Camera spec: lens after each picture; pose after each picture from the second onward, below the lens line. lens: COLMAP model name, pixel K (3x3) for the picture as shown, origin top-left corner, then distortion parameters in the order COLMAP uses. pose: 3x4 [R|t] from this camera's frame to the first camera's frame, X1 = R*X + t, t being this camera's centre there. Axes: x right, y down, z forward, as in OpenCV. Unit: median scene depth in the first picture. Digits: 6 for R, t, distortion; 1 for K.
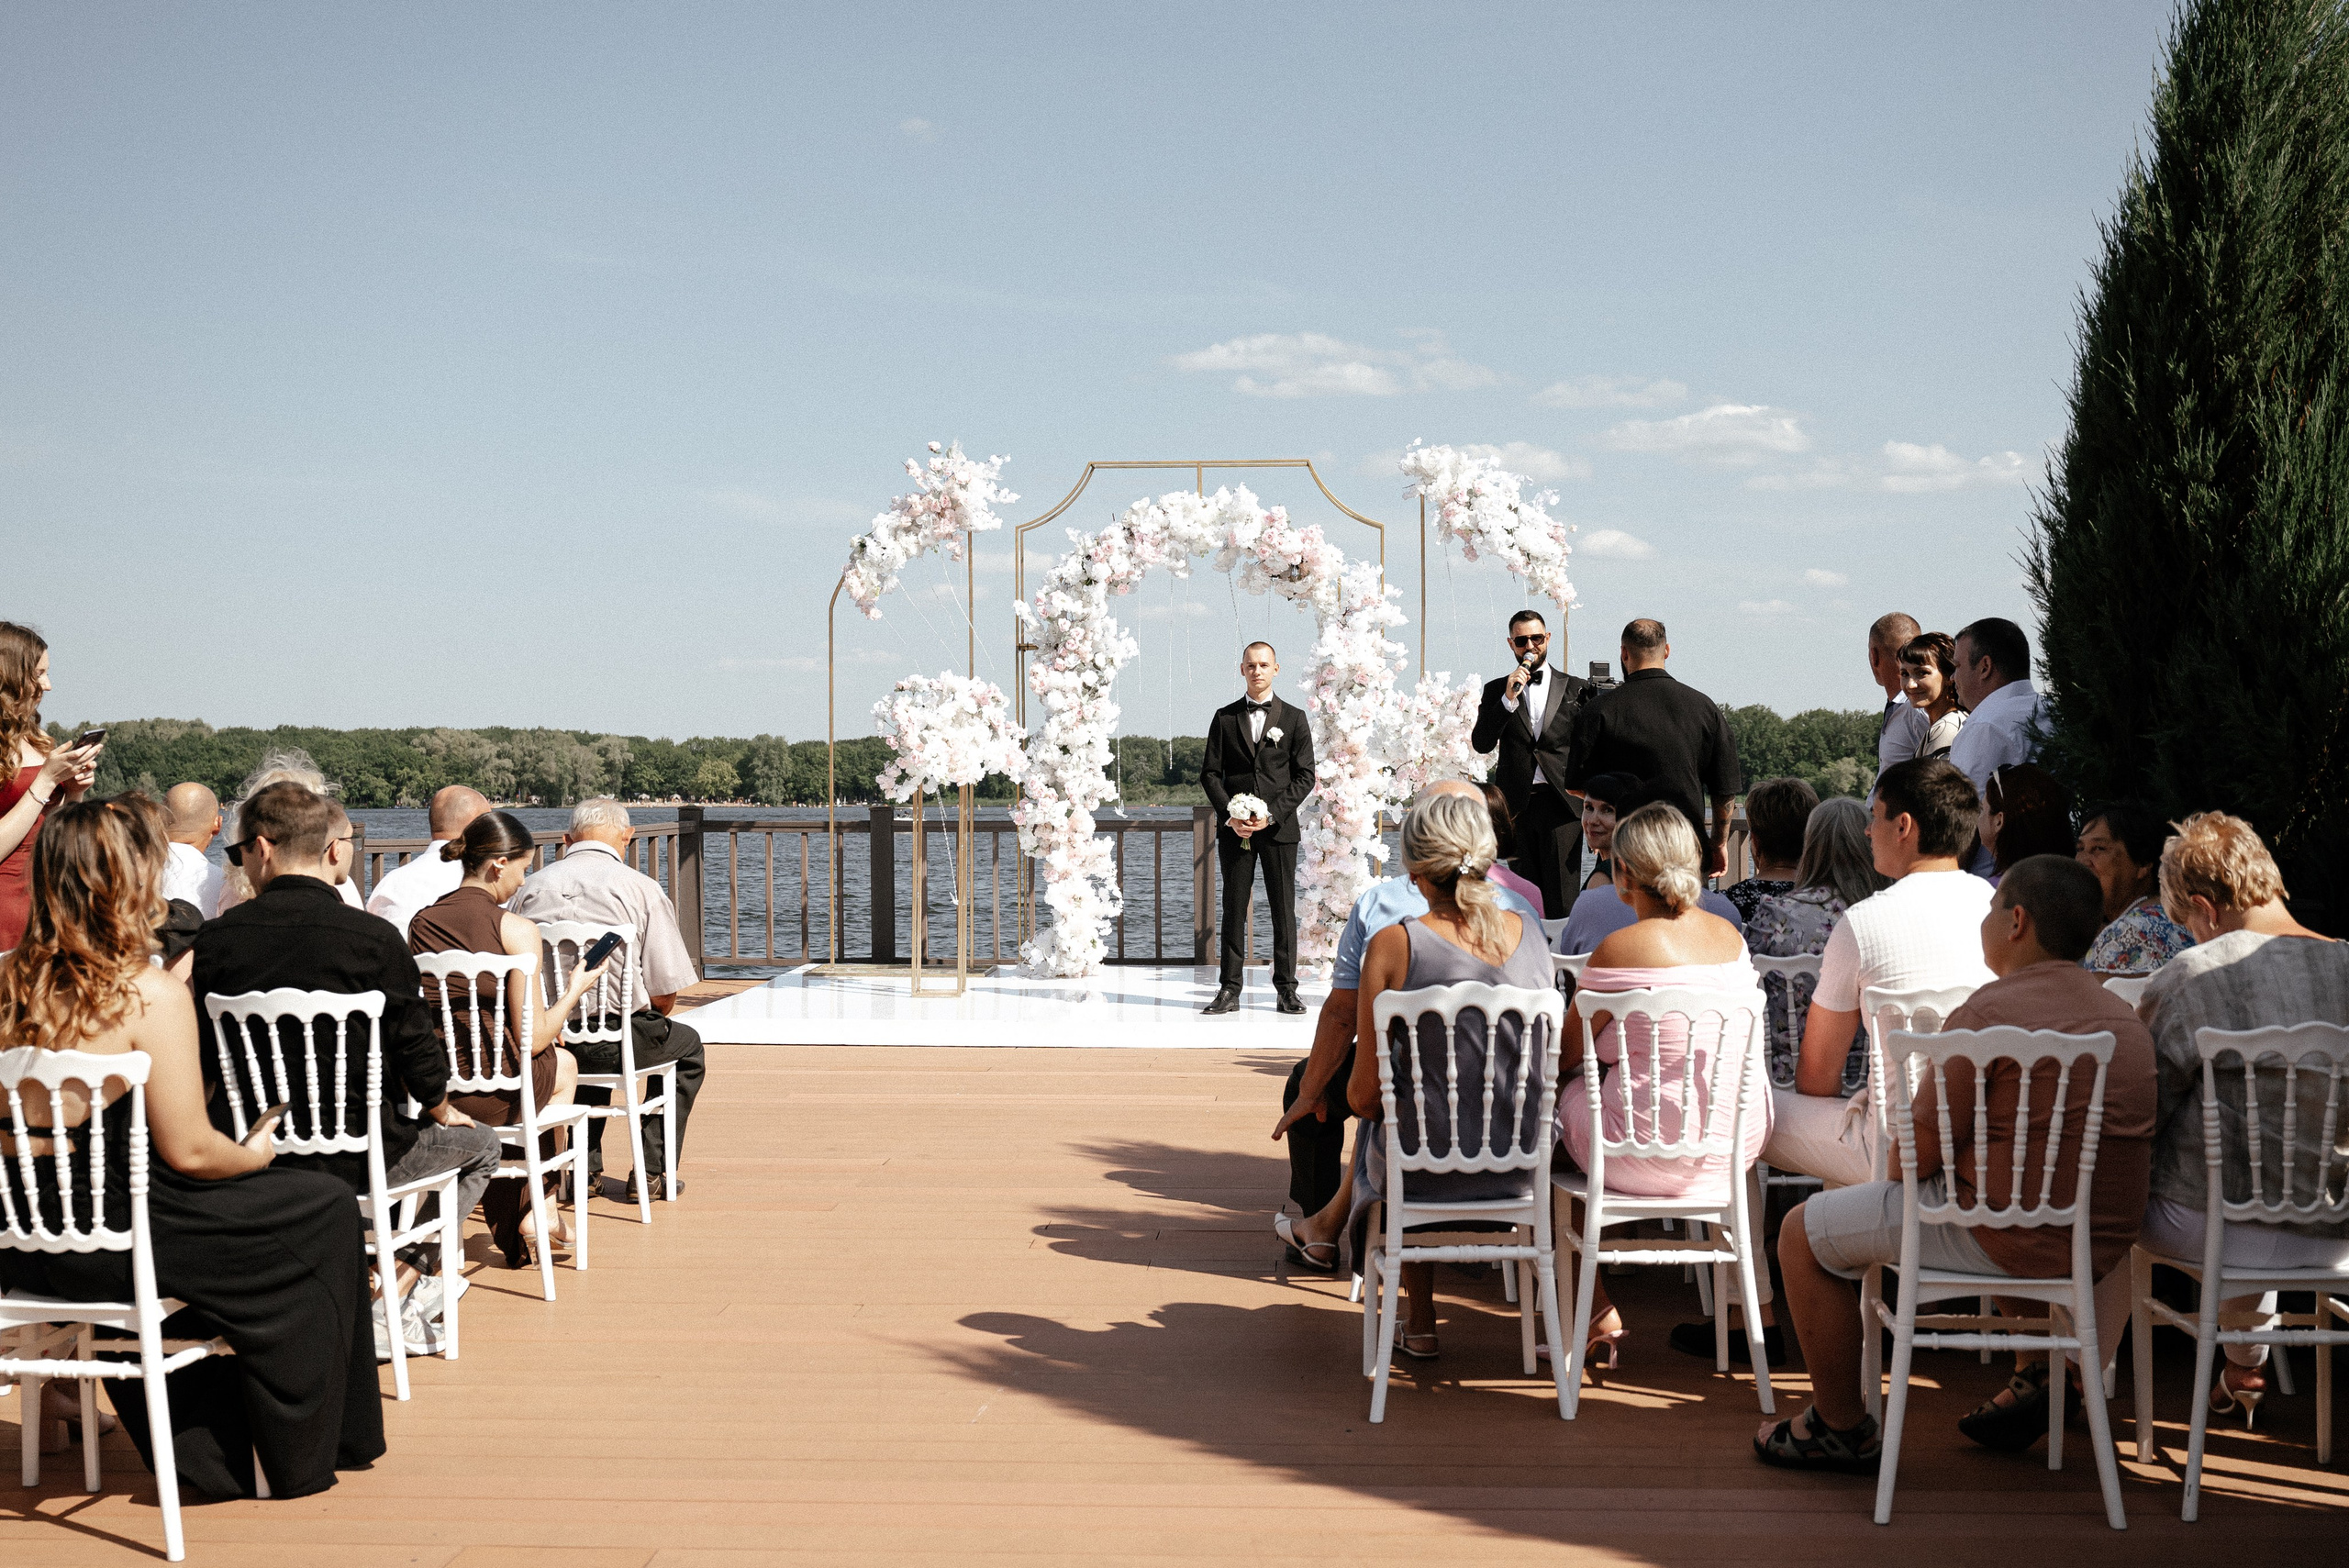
lens RADIAL K [[2628.1, 0, 1095.1], [0, 2628.1, 802.0], [0, 0, 1]] dist [0.013171, 0.000000]
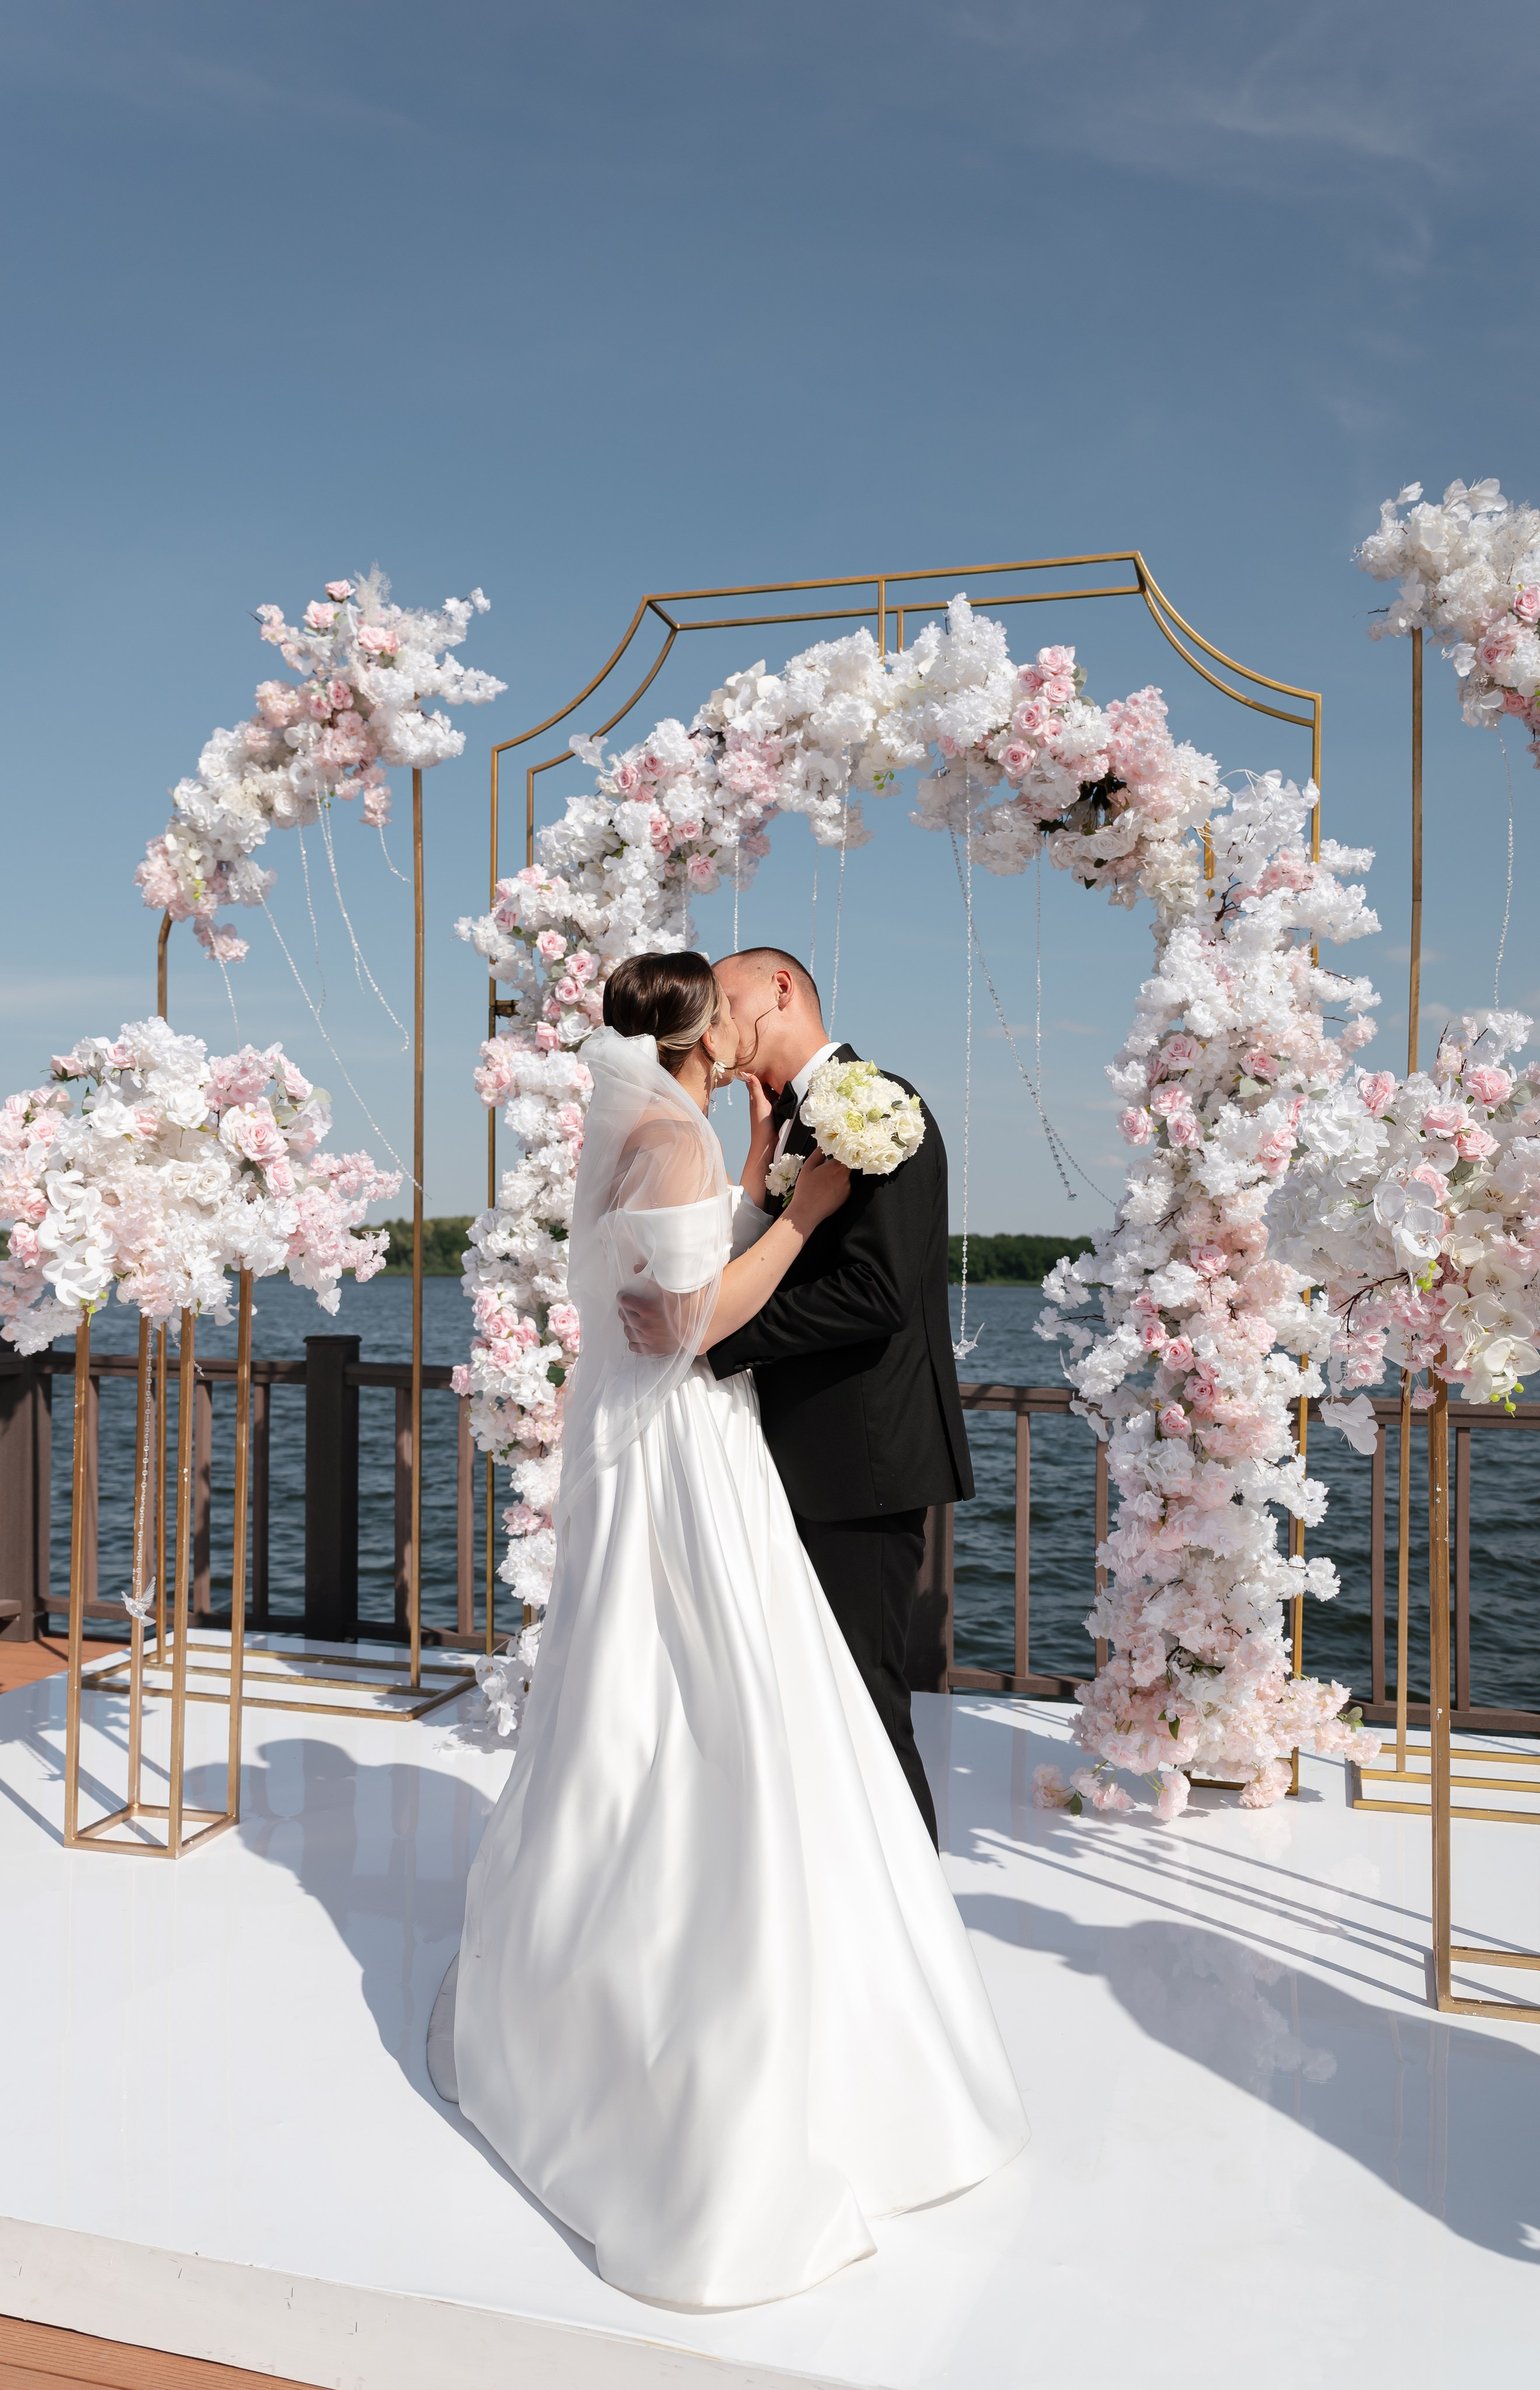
lens RADIAL K [[1844.2, 0, 751.3], [0, 1844.2, 1191.7], [0, 0, 1]] dist [0.041765, -0.000161]
pose [[0.980942, 0.010128, -0.194035, 0.079933], [-0.019384, 0.998759, -0.045867, -0.012972], [0.193330, 0.048754, 0.979922, 0.706657]]
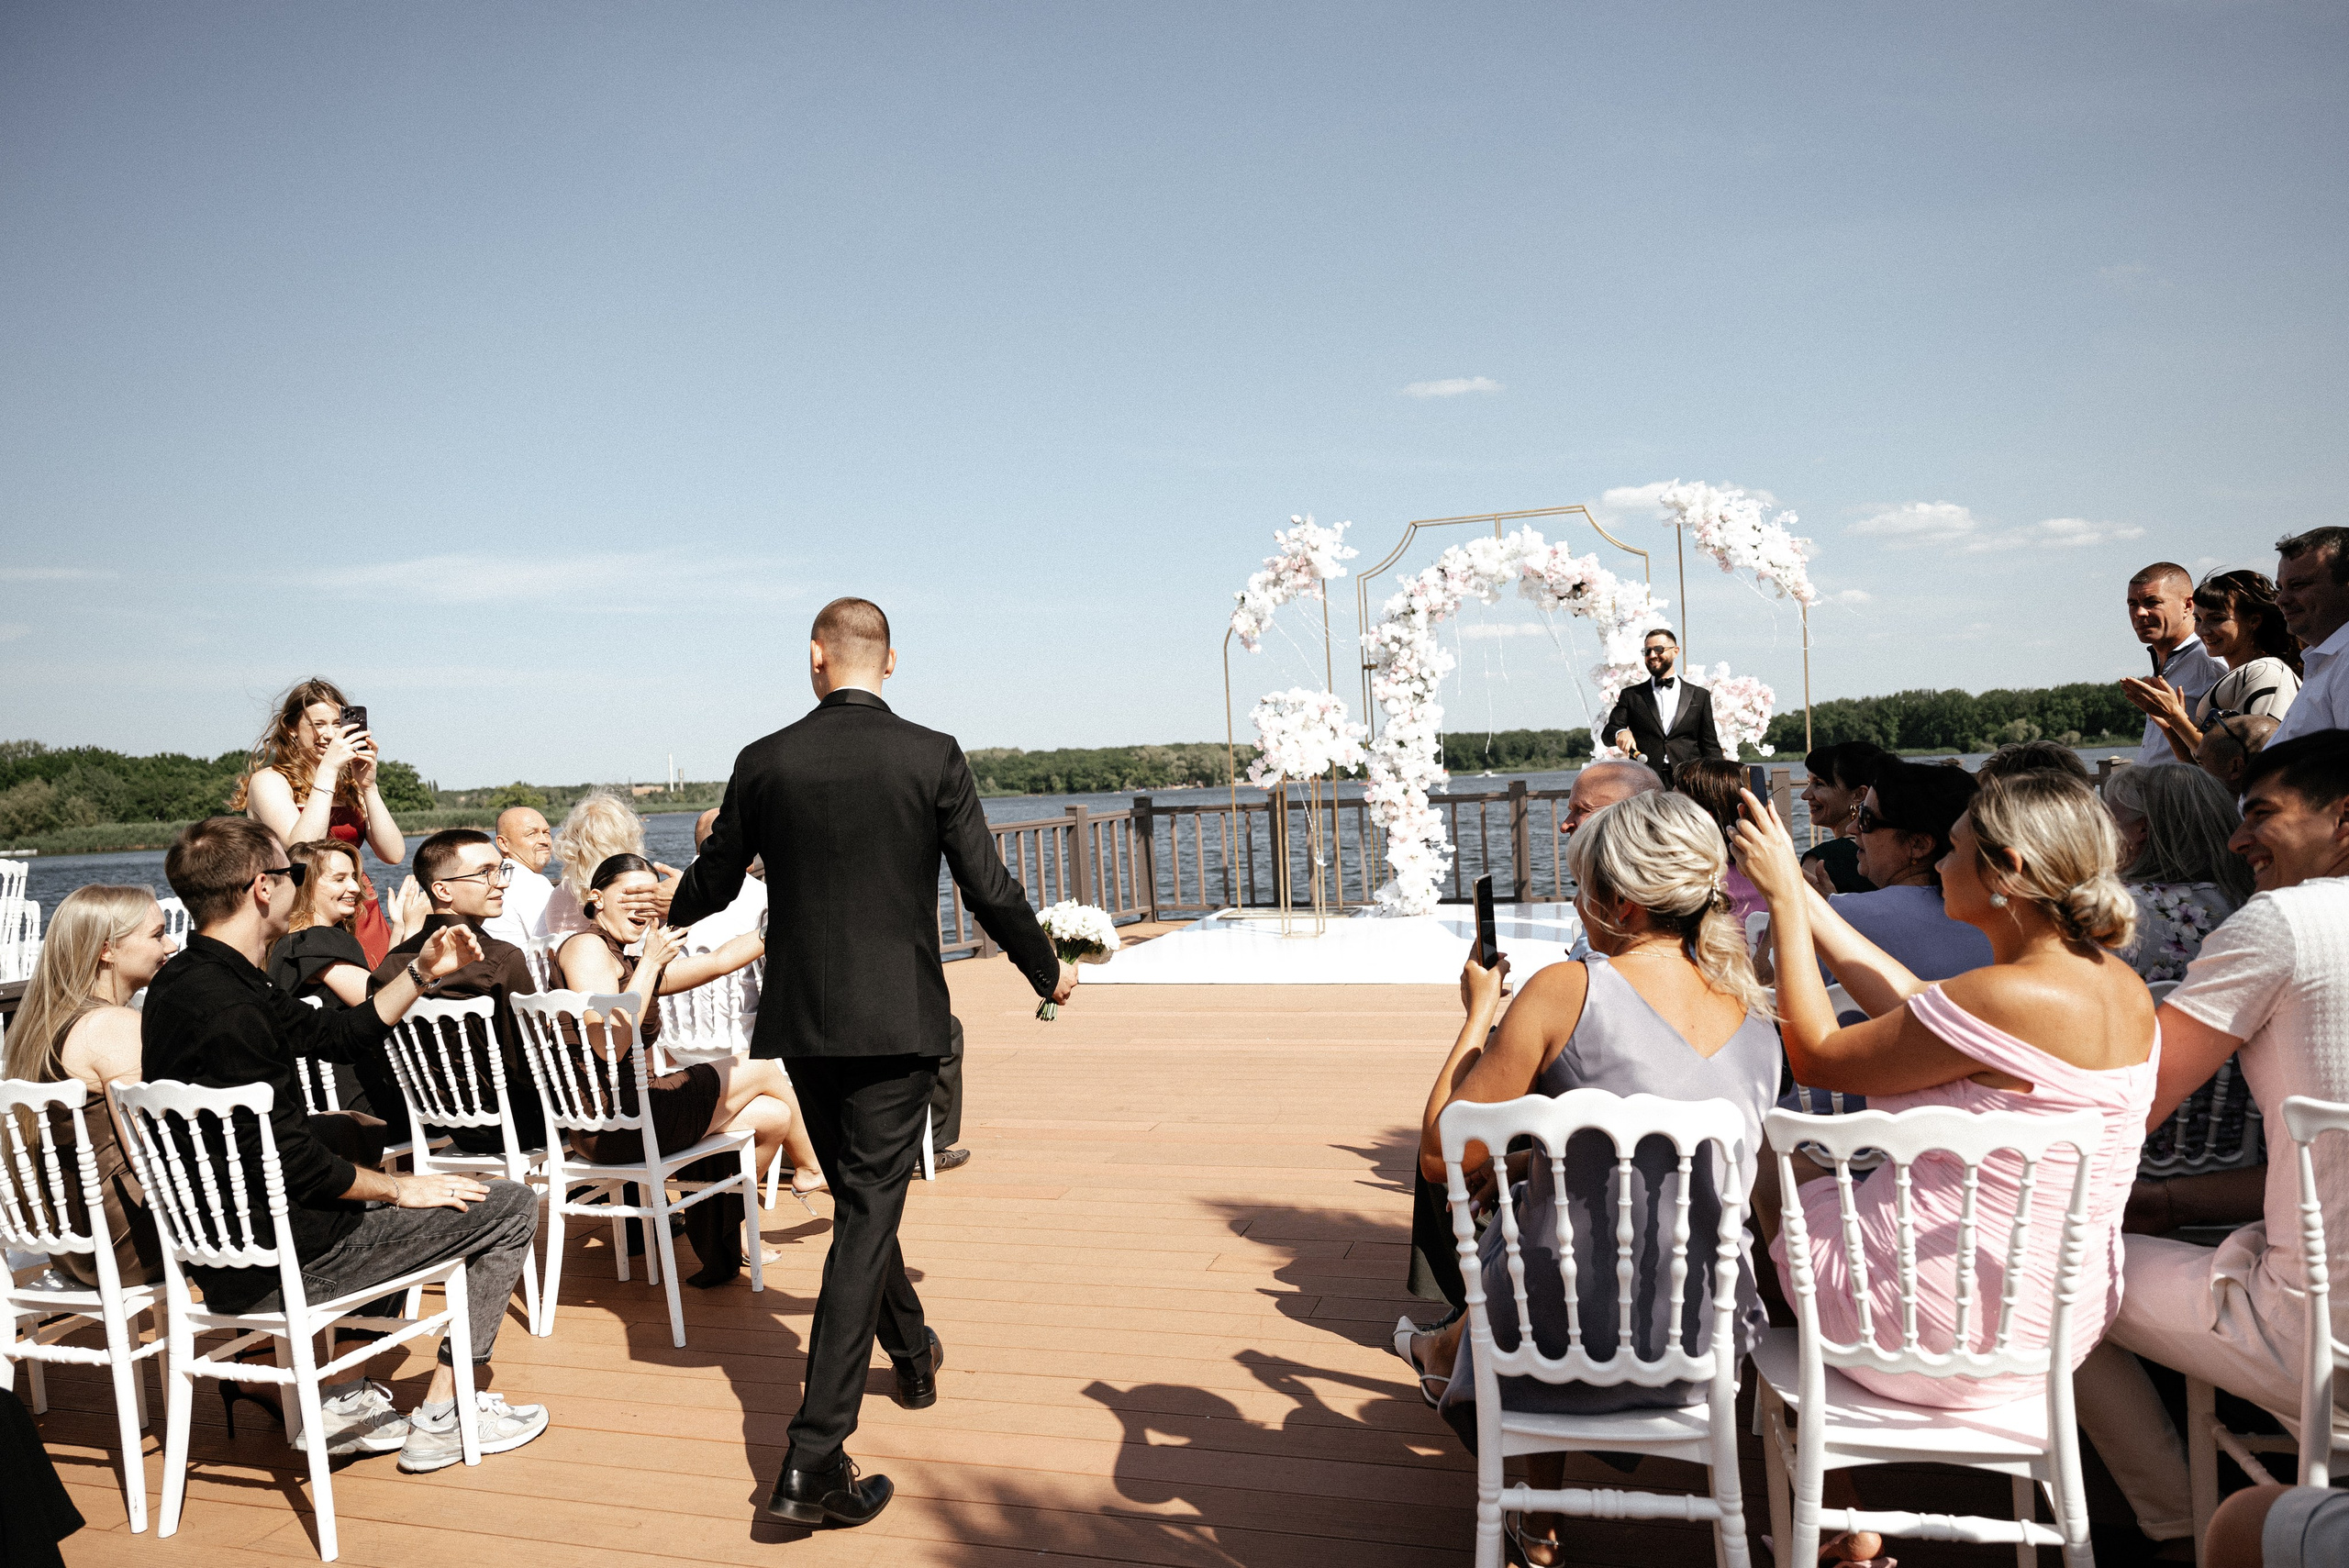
lens RADIAL K [[1520.8, 0, 1172.4], [0, 1520.8, 775.1], [0, 0, 1]] dist [-0.006012, -0.002253]
pose [[0.971523, -0.045907, -0.232457, 0.053342], [0.045547, 0.998938, -0.006917, -0.004129], [0.232528, -0.003868, 0.972582, 0.245294]]
